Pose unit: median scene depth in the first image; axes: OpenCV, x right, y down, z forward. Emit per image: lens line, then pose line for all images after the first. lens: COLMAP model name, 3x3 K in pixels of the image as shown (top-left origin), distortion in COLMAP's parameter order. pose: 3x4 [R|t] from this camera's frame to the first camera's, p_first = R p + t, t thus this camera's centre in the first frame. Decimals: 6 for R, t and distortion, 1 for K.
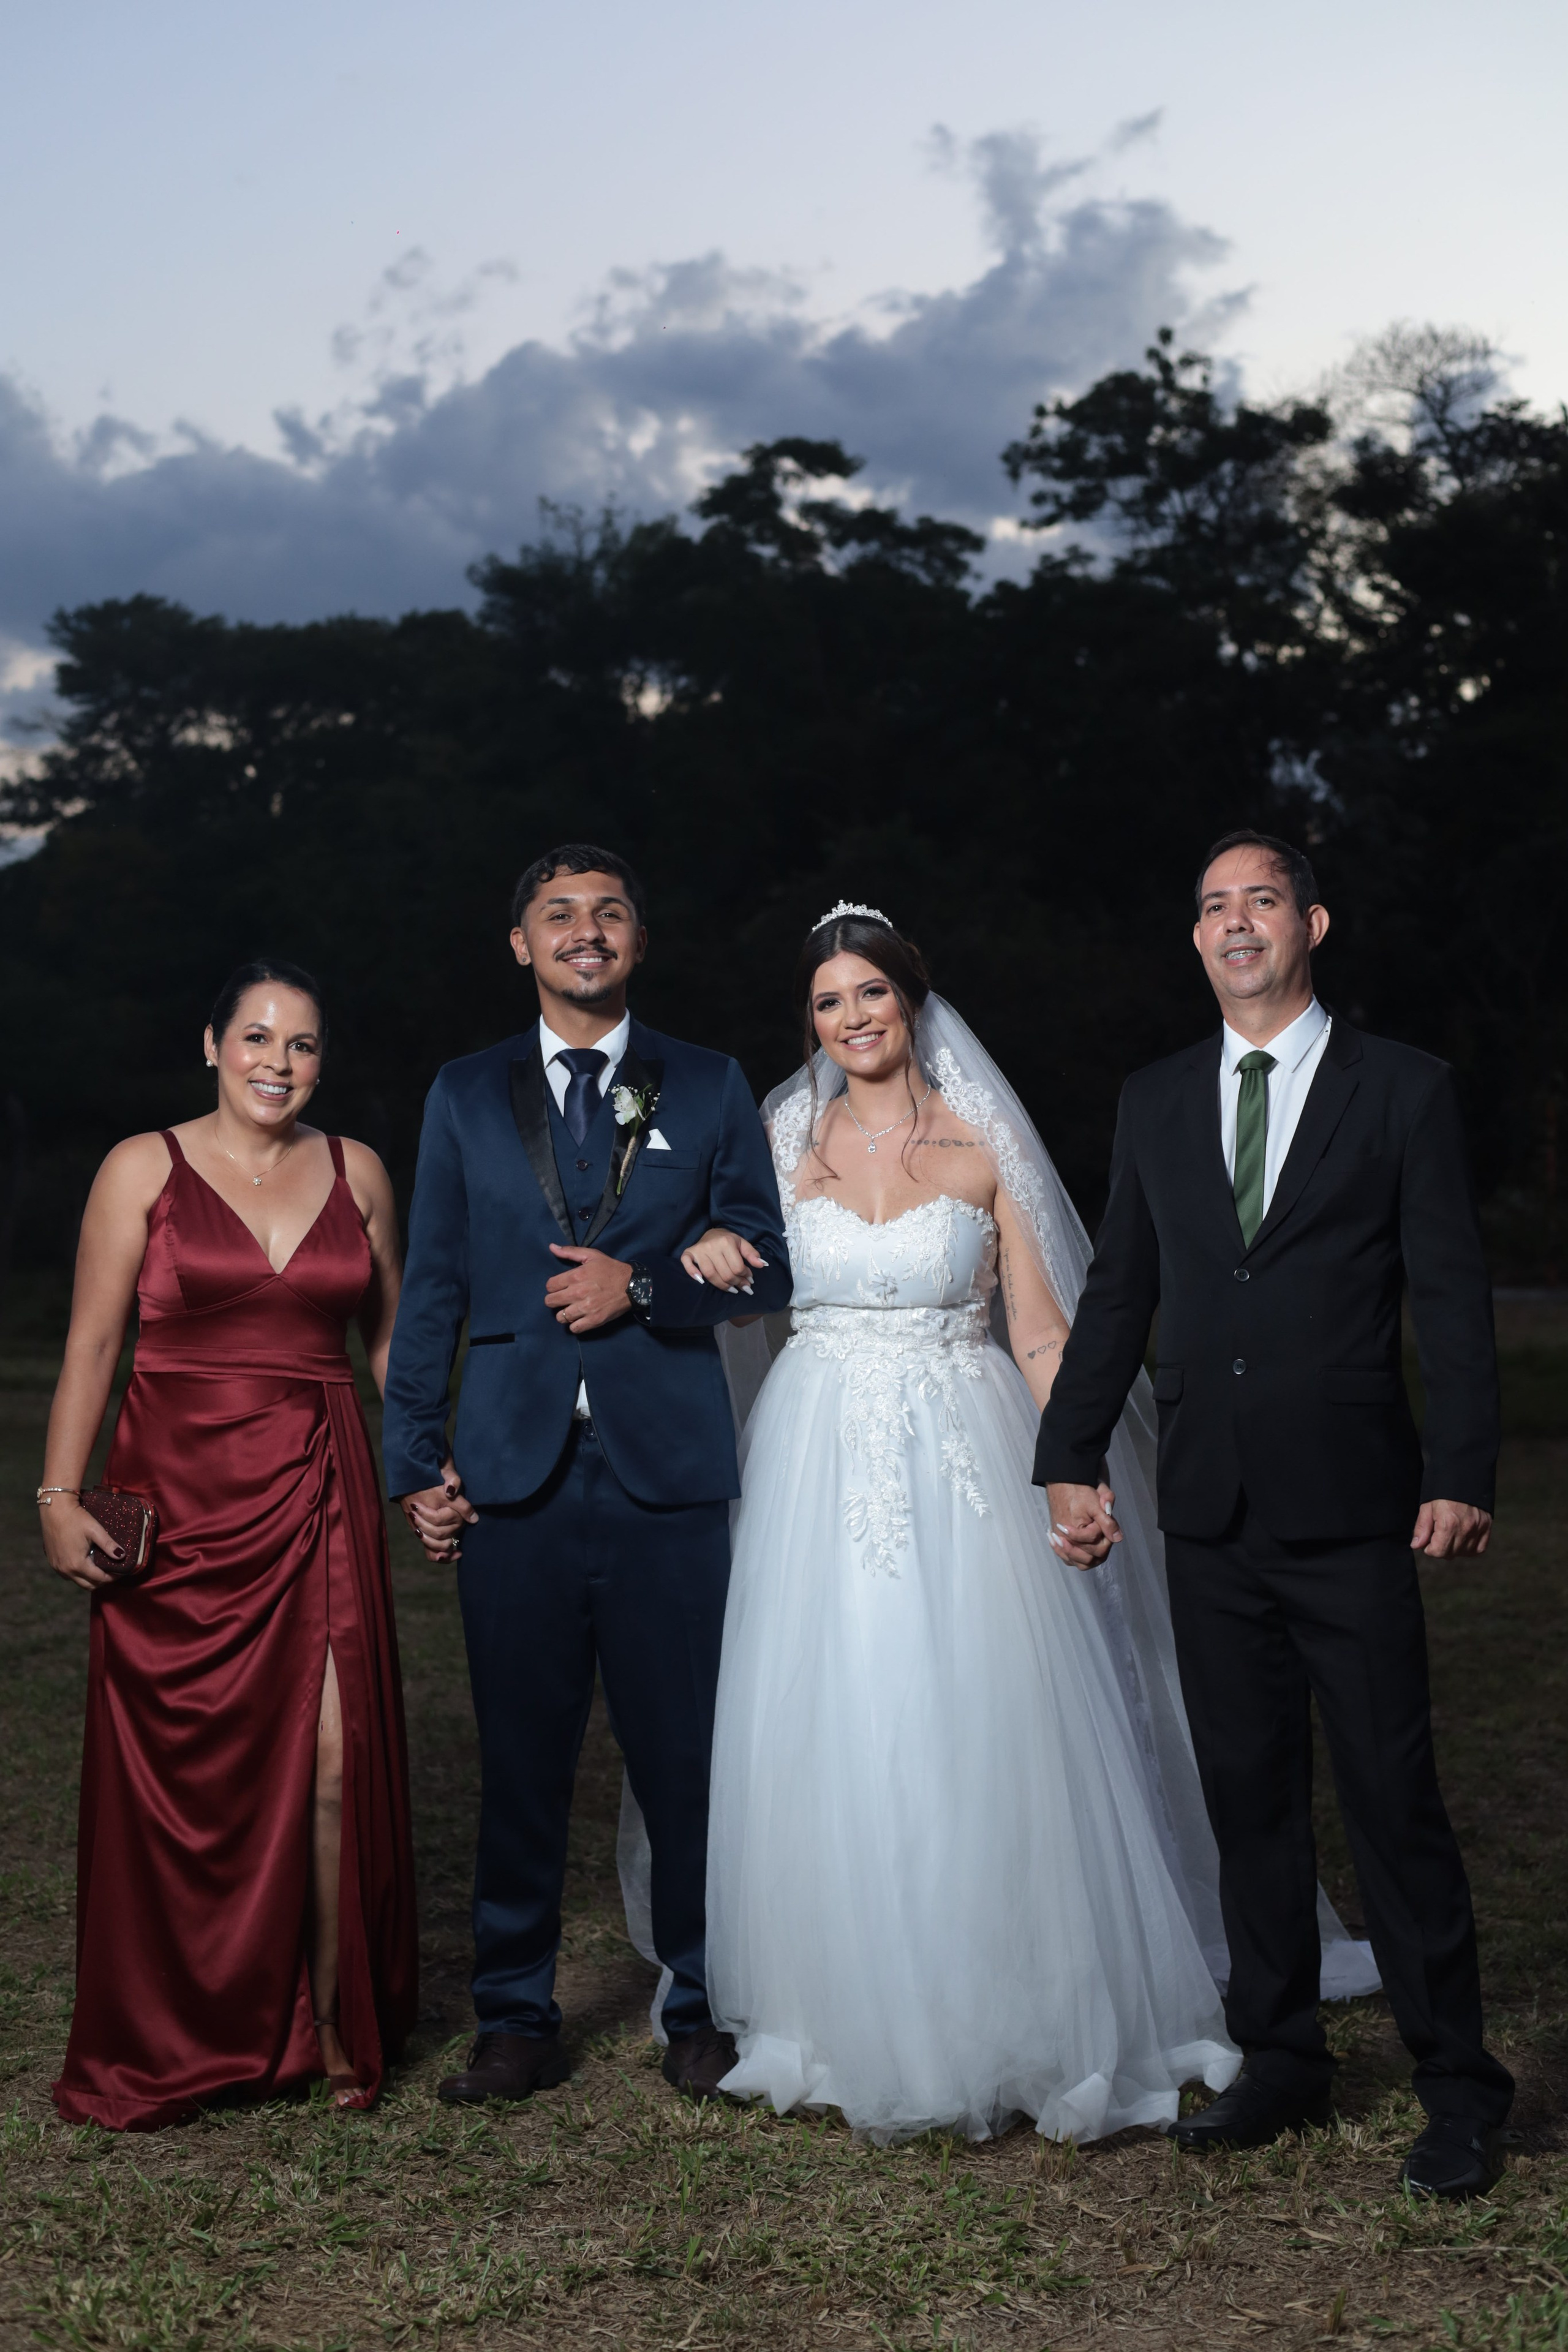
lens RADIAL K [[3255.3, 0, 784.0], [0, 3255.3, 1176.0], [0, 0, 1]] dist [0.021605, -0.023446]
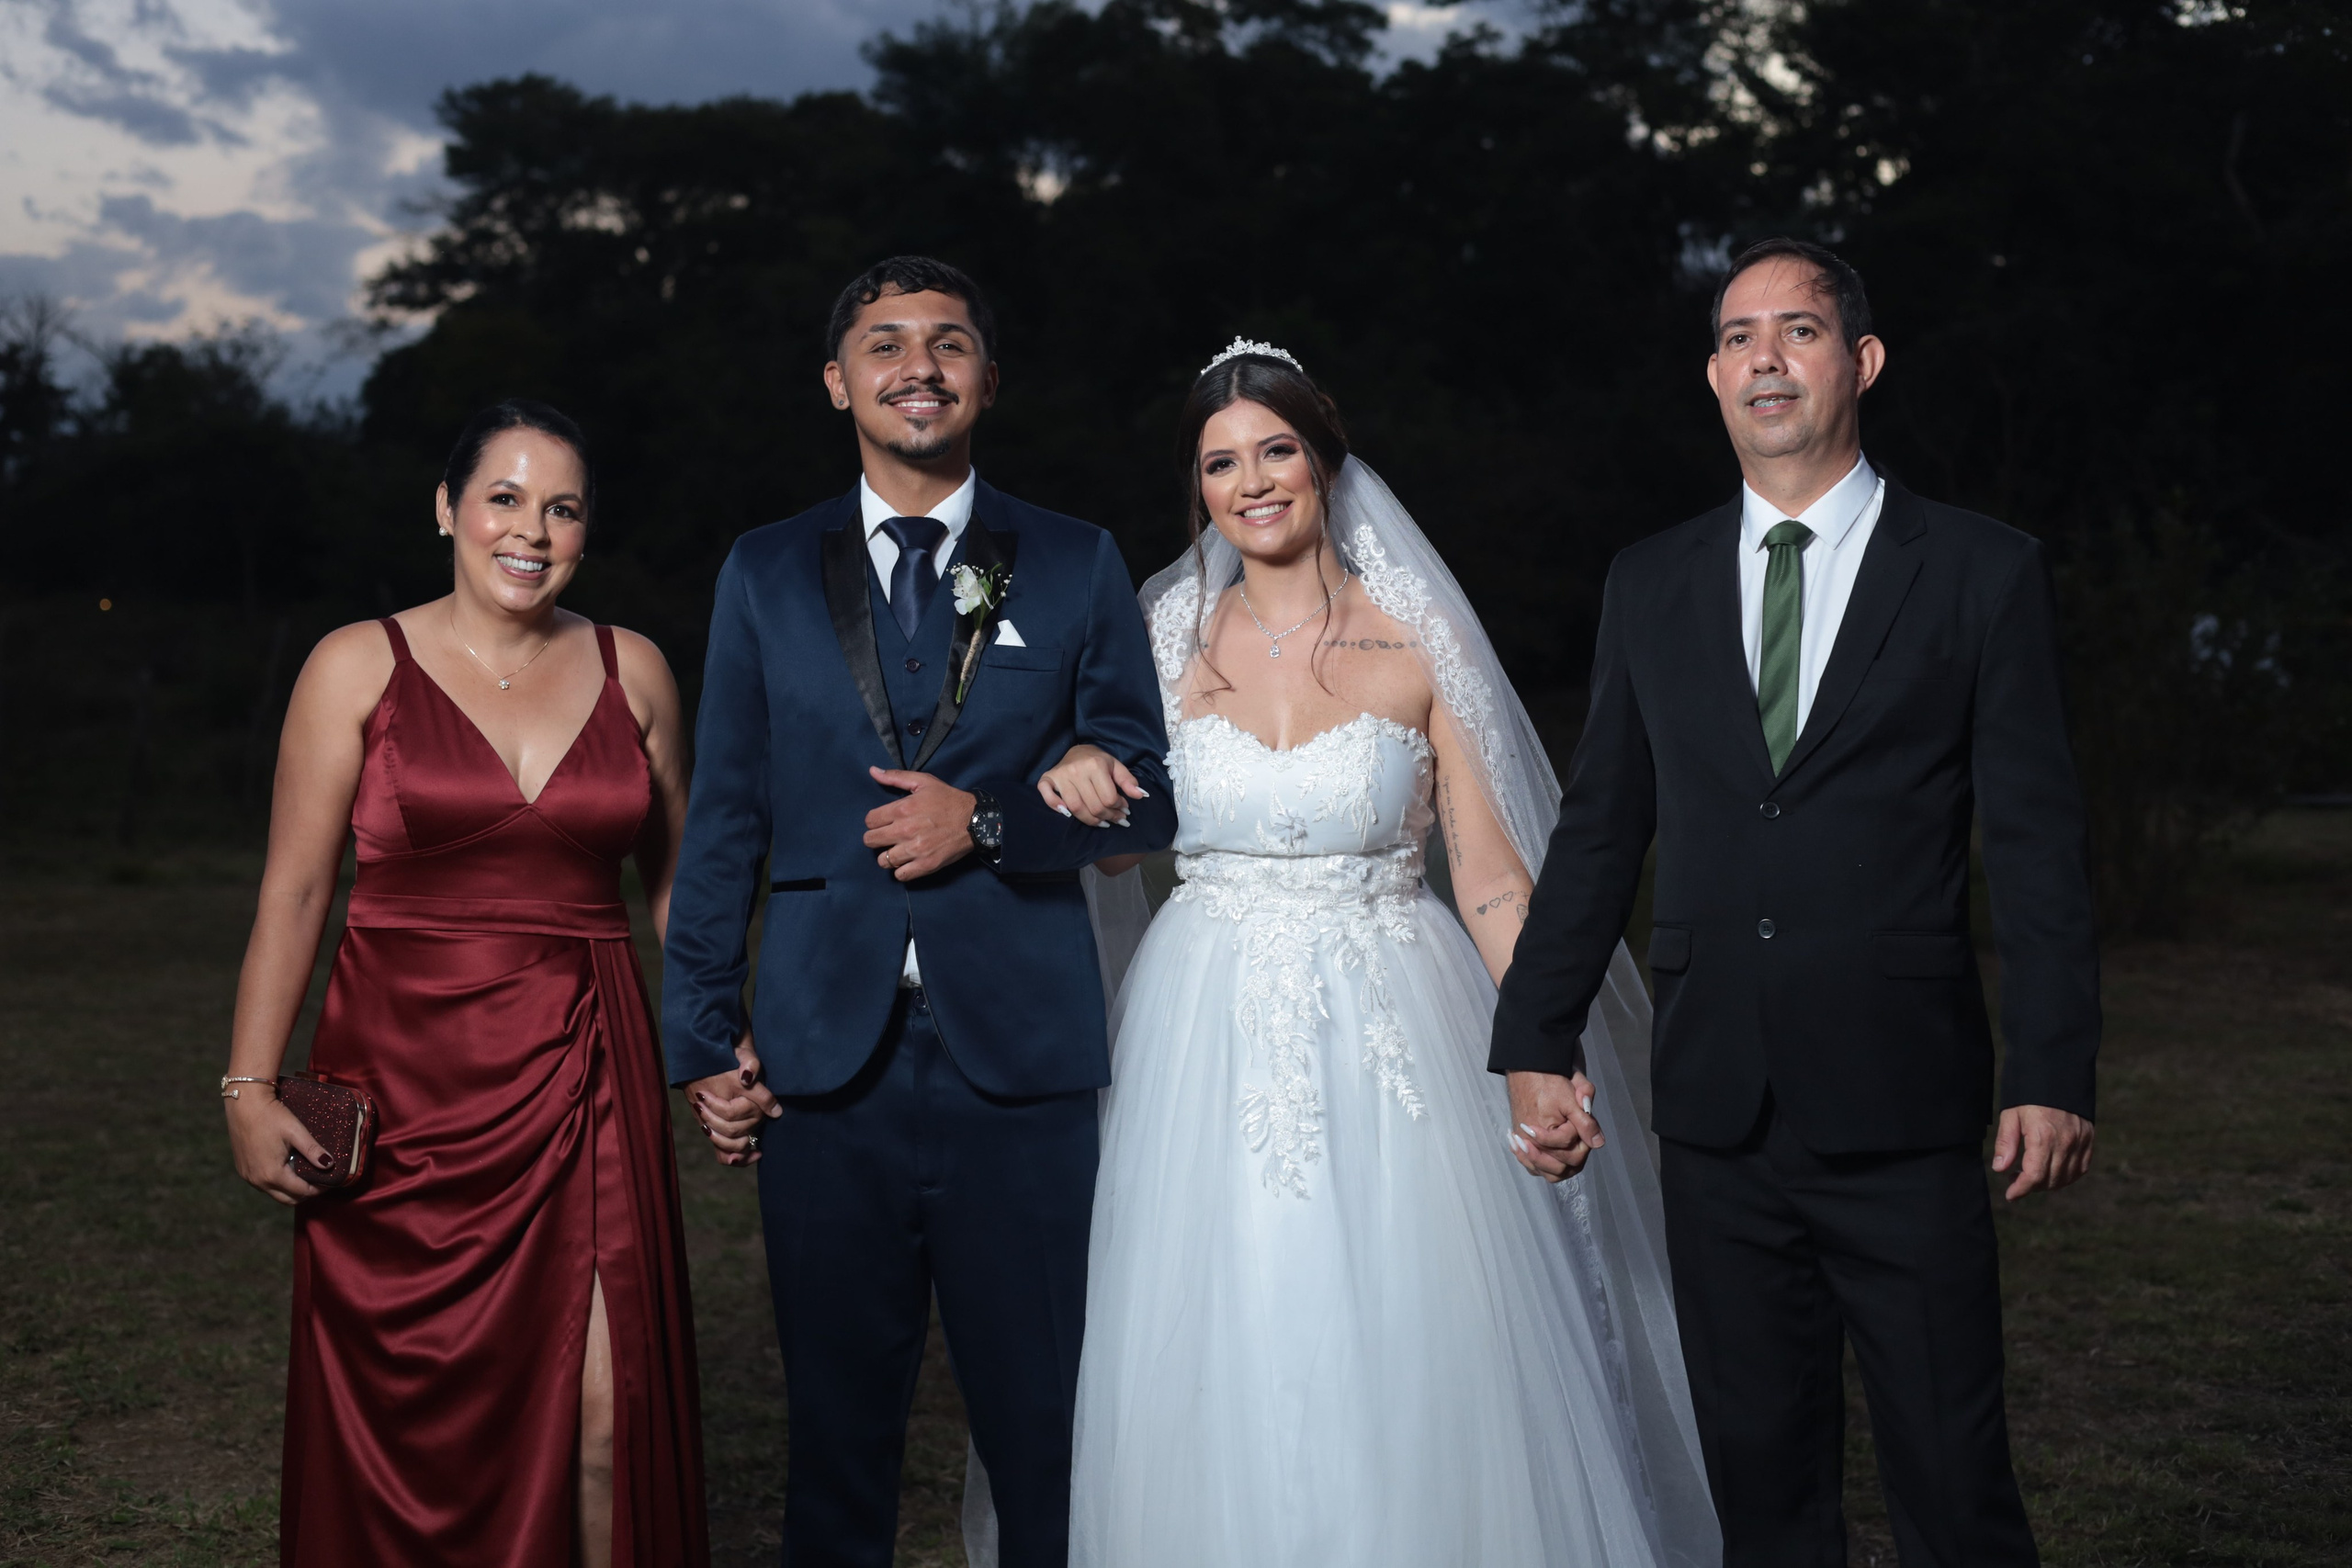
lens RADIAL K [[3255.0, 0, 1176.0], [0, 3255.0, 784.0], [0, 0, 1]] dist [0.021605, -0.023446]
pose [[0.999986, 0.005101, -0.001510, 0.002712], [-0.005044, 0.999356, 0.035519, -0.002901], [0.001690, -0.035511, 0.999368, 0.211705]]
